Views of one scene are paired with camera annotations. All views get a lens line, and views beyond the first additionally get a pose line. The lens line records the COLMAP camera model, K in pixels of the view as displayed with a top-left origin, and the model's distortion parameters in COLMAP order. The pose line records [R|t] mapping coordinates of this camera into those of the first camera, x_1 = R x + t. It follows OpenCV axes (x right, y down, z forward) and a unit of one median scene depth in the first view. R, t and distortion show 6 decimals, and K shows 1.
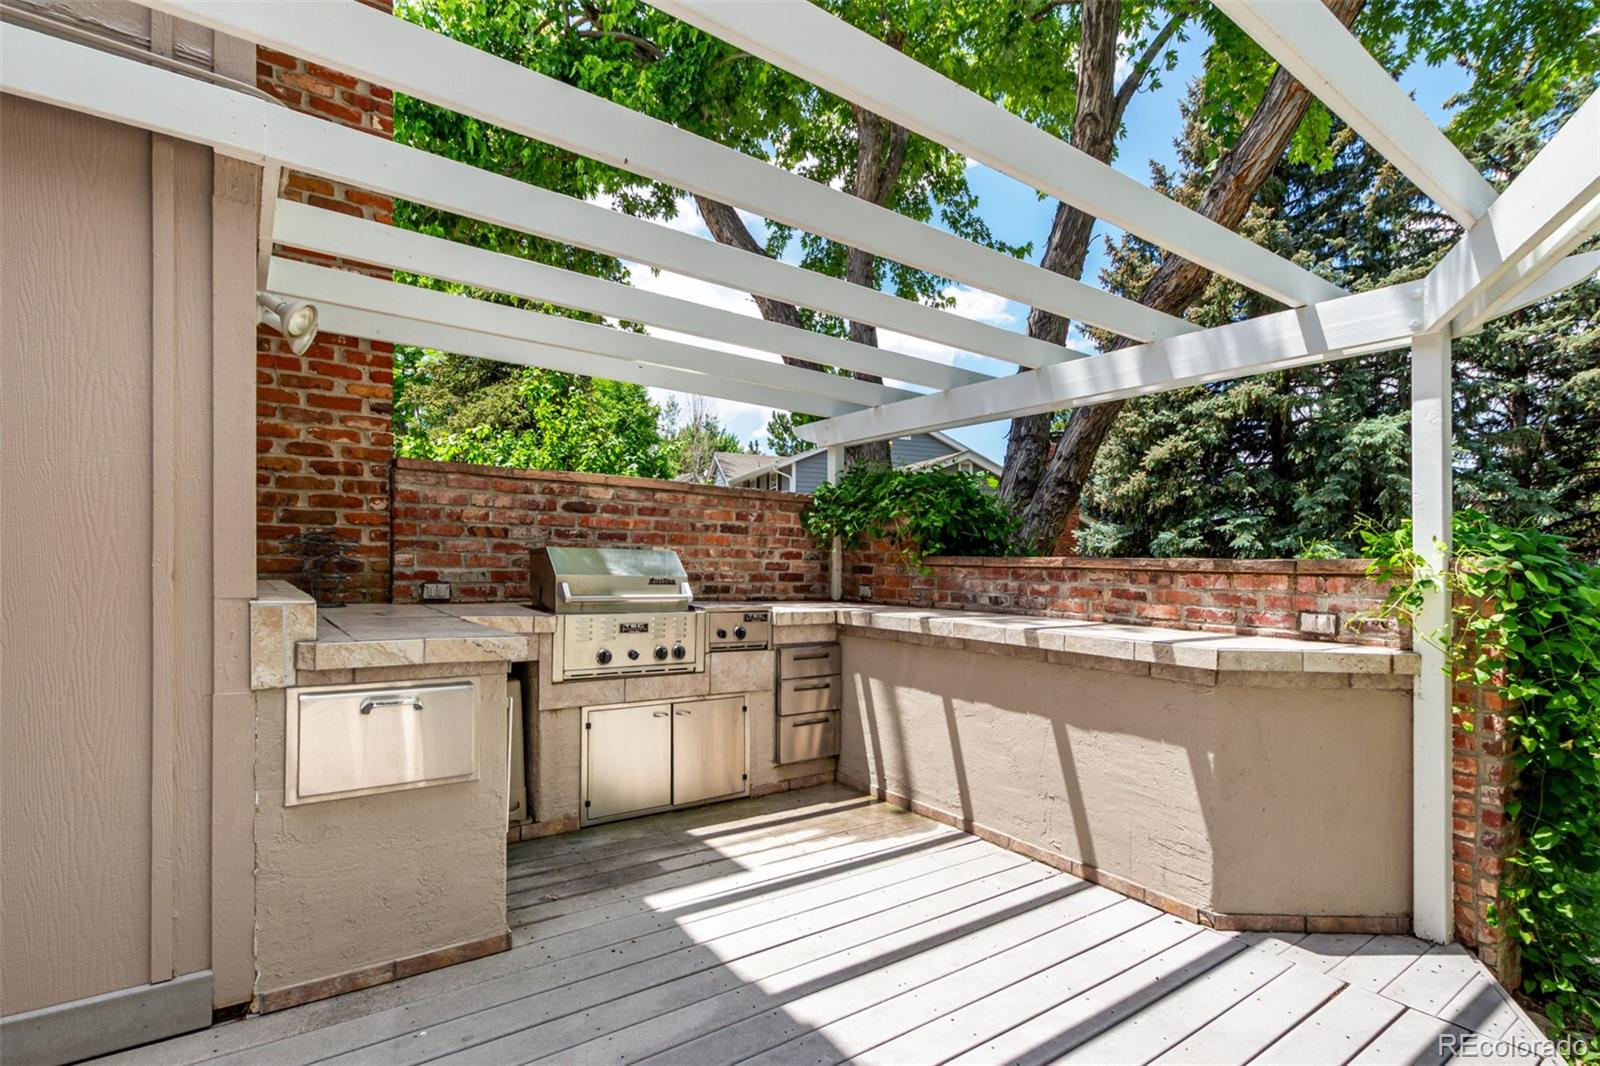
lens RADIAL K [[769.6, 0, 799.4], [0, 769.6, 581.1], [0, 0, 1]] dist [0.003832, 0.000004]
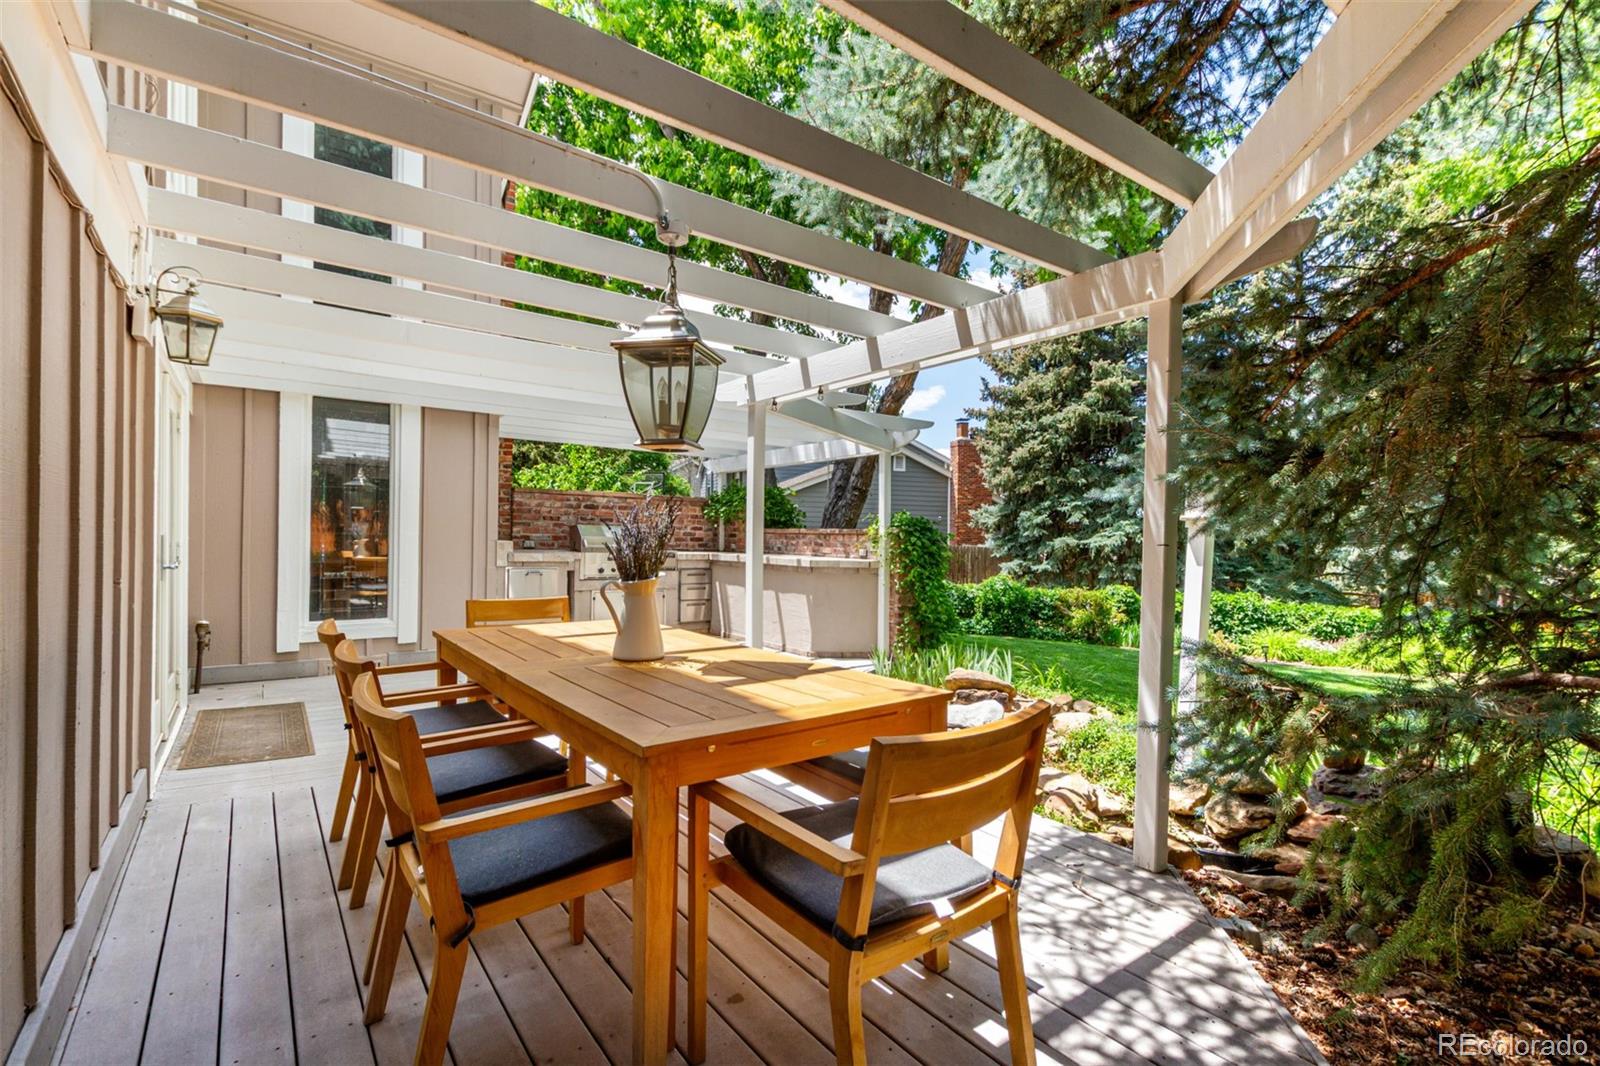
lens RADIAL K [[743.9, 0, 808.1], [0, 743.9, 543.5], [0, 0, 1]] dist [0.004347, -0.000954]
pose [[0.999976, -0.002284, 0.006616, 0.312372], [0.002387, 0.999874, -0.015725, 0.043380], [-0.006579, 0.015740, 0.999854, -1.101919]]
